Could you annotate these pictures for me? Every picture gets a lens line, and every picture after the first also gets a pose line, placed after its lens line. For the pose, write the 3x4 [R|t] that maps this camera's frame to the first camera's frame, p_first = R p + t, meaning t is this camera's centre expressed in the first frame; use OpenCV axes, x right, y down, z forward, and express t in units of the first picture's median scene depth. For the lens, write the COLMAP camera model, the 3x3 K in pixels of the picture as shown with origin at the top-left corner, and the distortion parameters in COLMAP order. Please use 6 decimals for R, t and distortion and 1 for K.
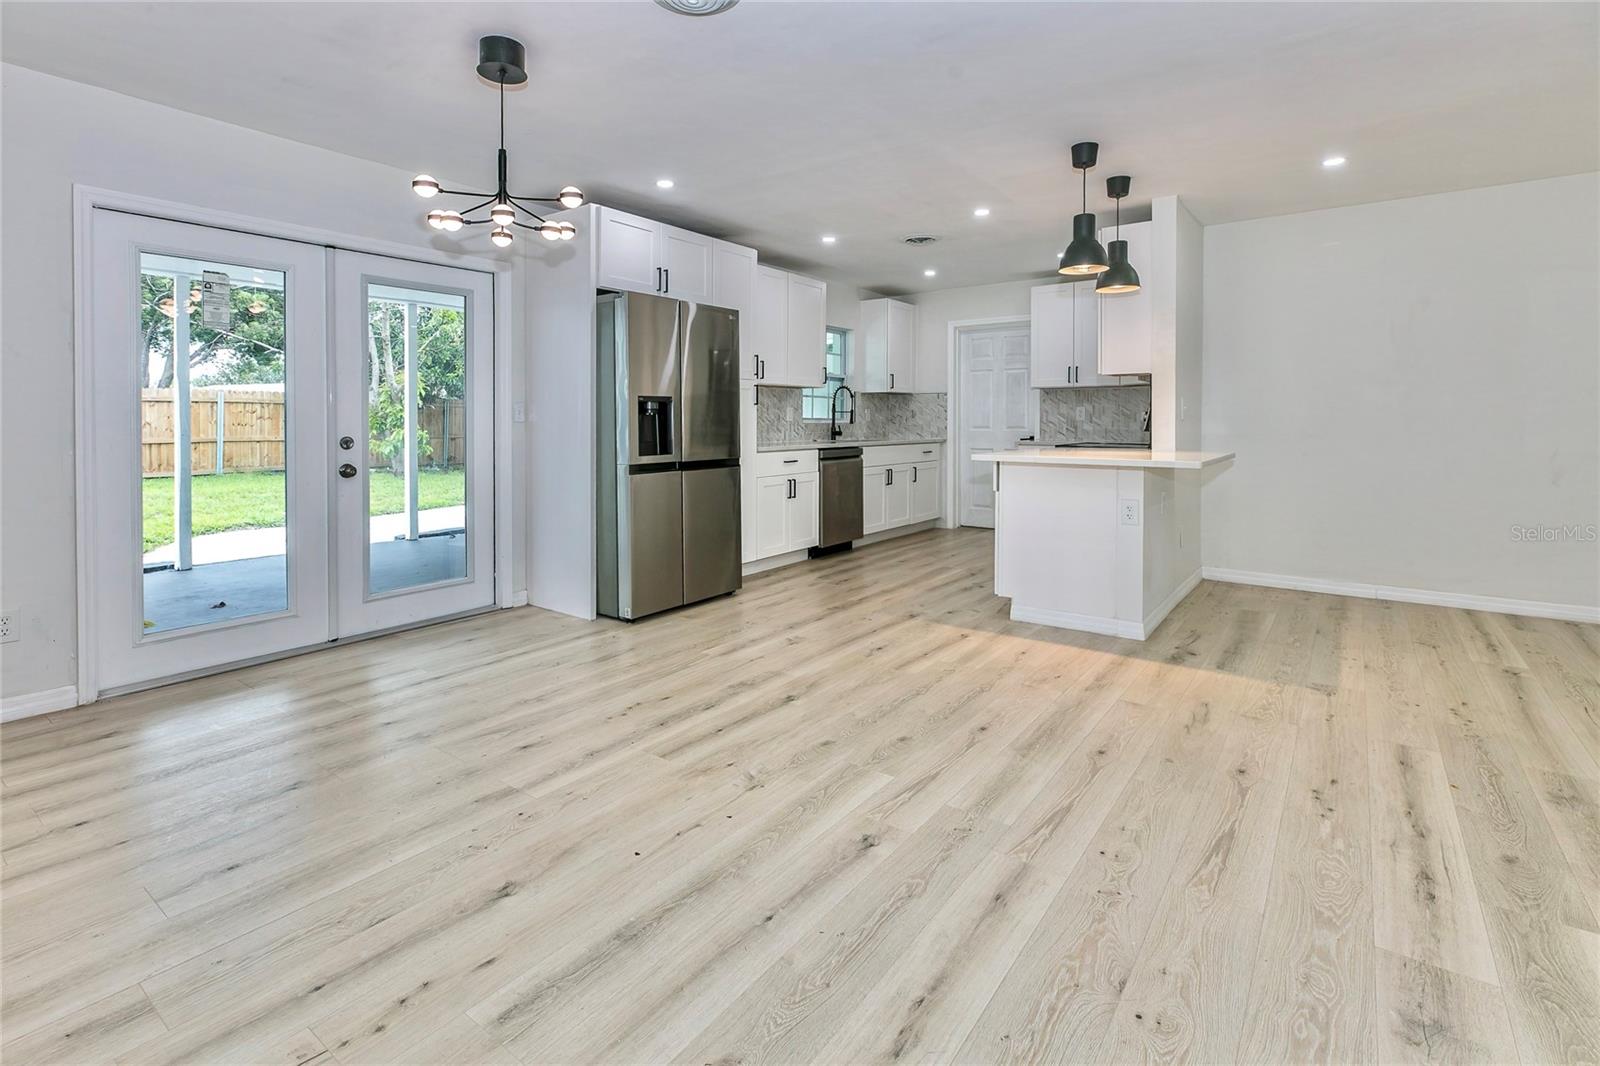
lens RADIAL K [[763.1, 0, 737.1], [0, 763.1, 429.7], [0, 0, 1]] dist [0.005667, -0.000882]
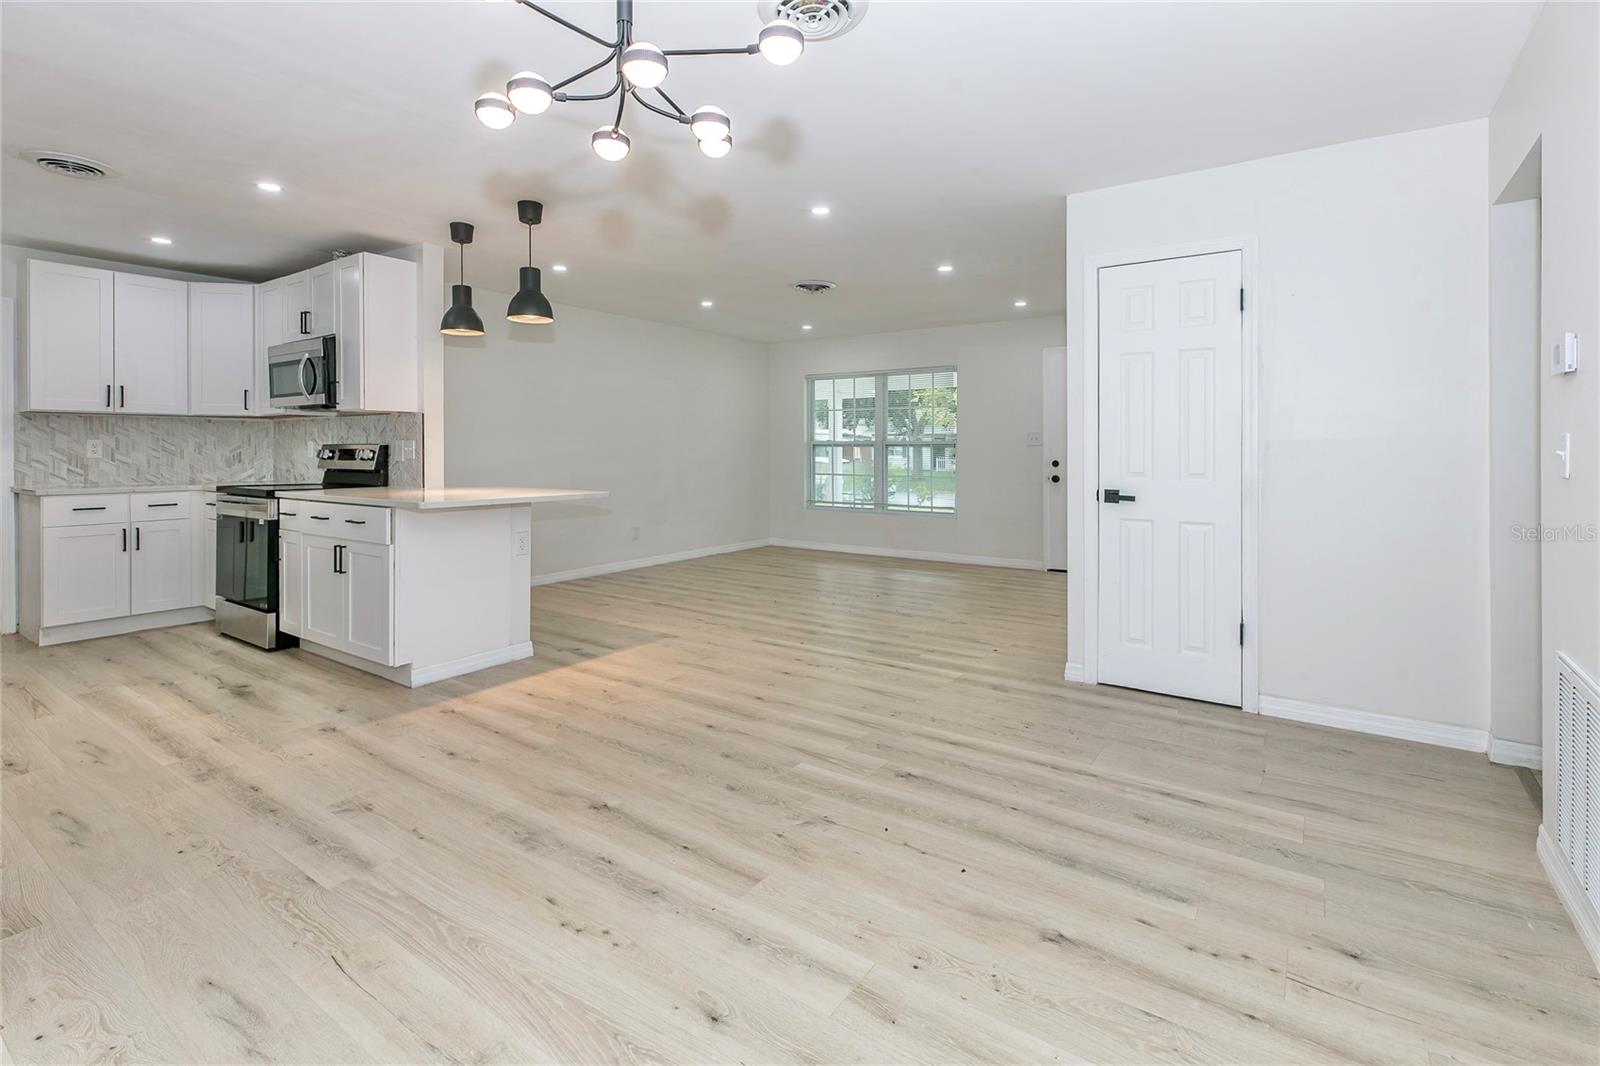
lens RADIAL K [[763.1, 0, 811.2], [0, 763.1, 449.3], [0, 0, 1]] dist [0.005667, -0.000882]
pose [[-0.092520, 0.000904, 0.995710, -0.602825], [0.009771, 0.999952, 0.000000, -0.023778], [-0.995663, 0.009729, -0.092524, 0.661547]]
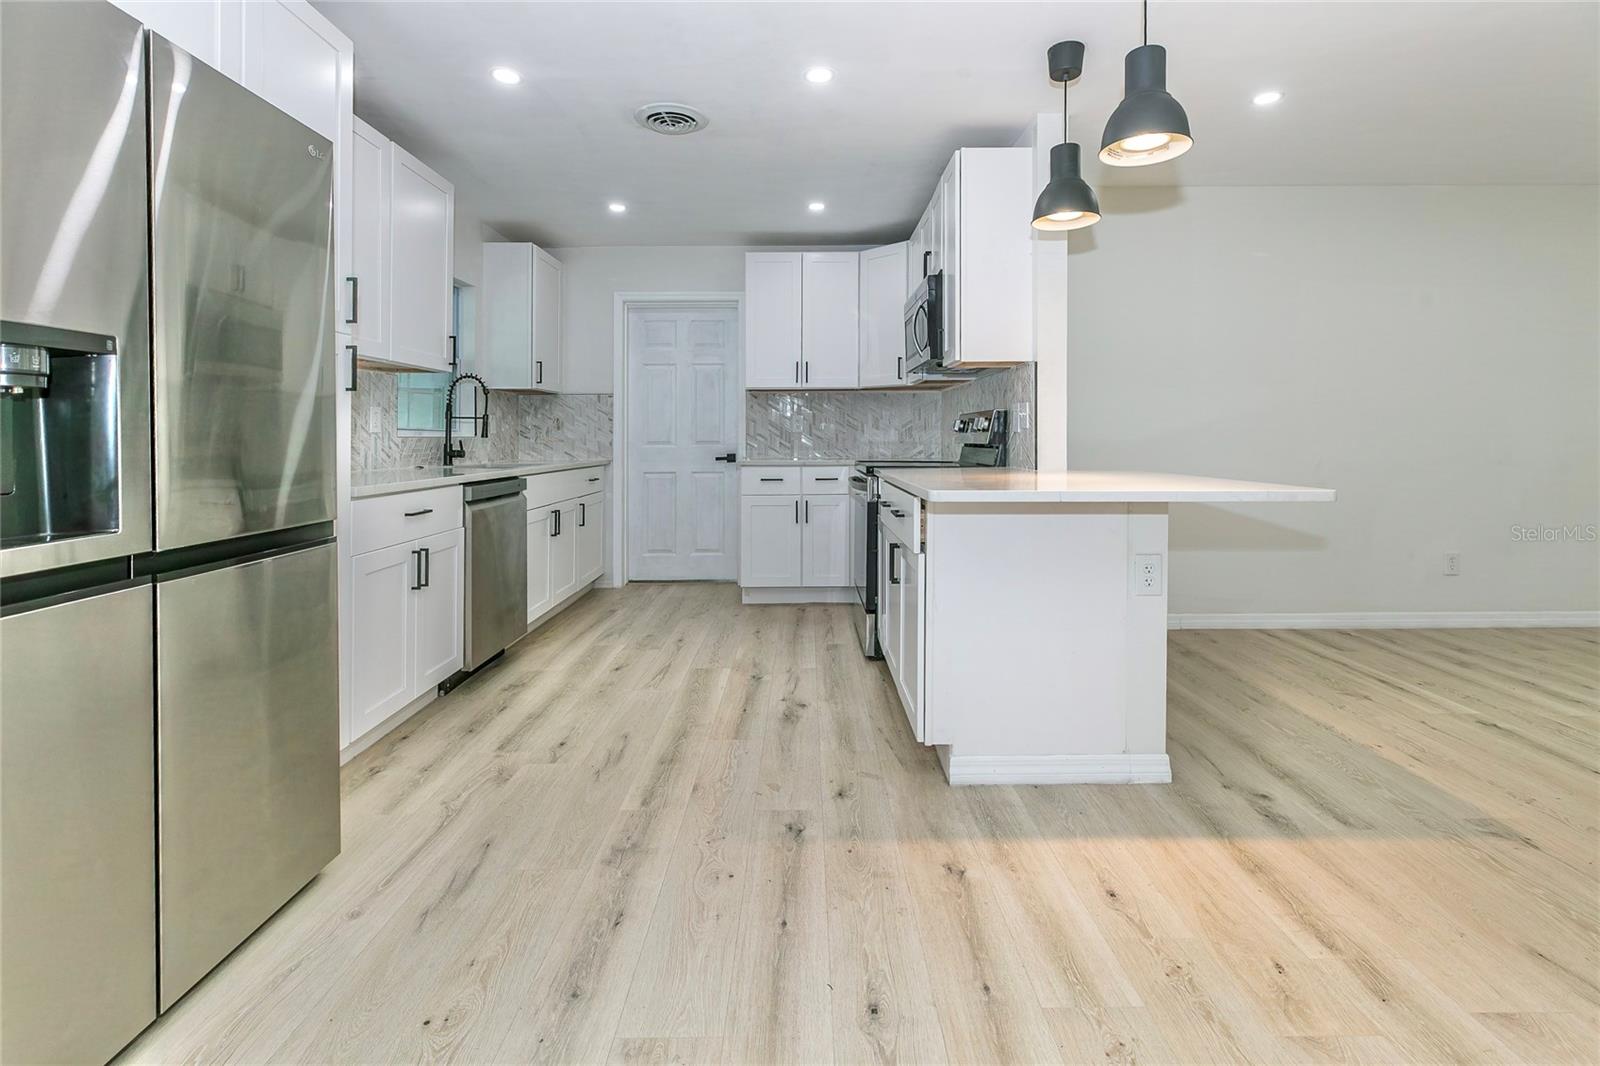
lens RADIAL K [[763.1, 0, 811.3], [0, 763.1, 443.9], [0, 0, 1]] dist [0.005667, -0.000882]
pose [[0.761416, -0.006651, 0.648229, -0.081436], [0.010172, 0.999947, -0.001689, 0.001588], [-0.648183, 0.007880, 0.761444, 0.685229]]
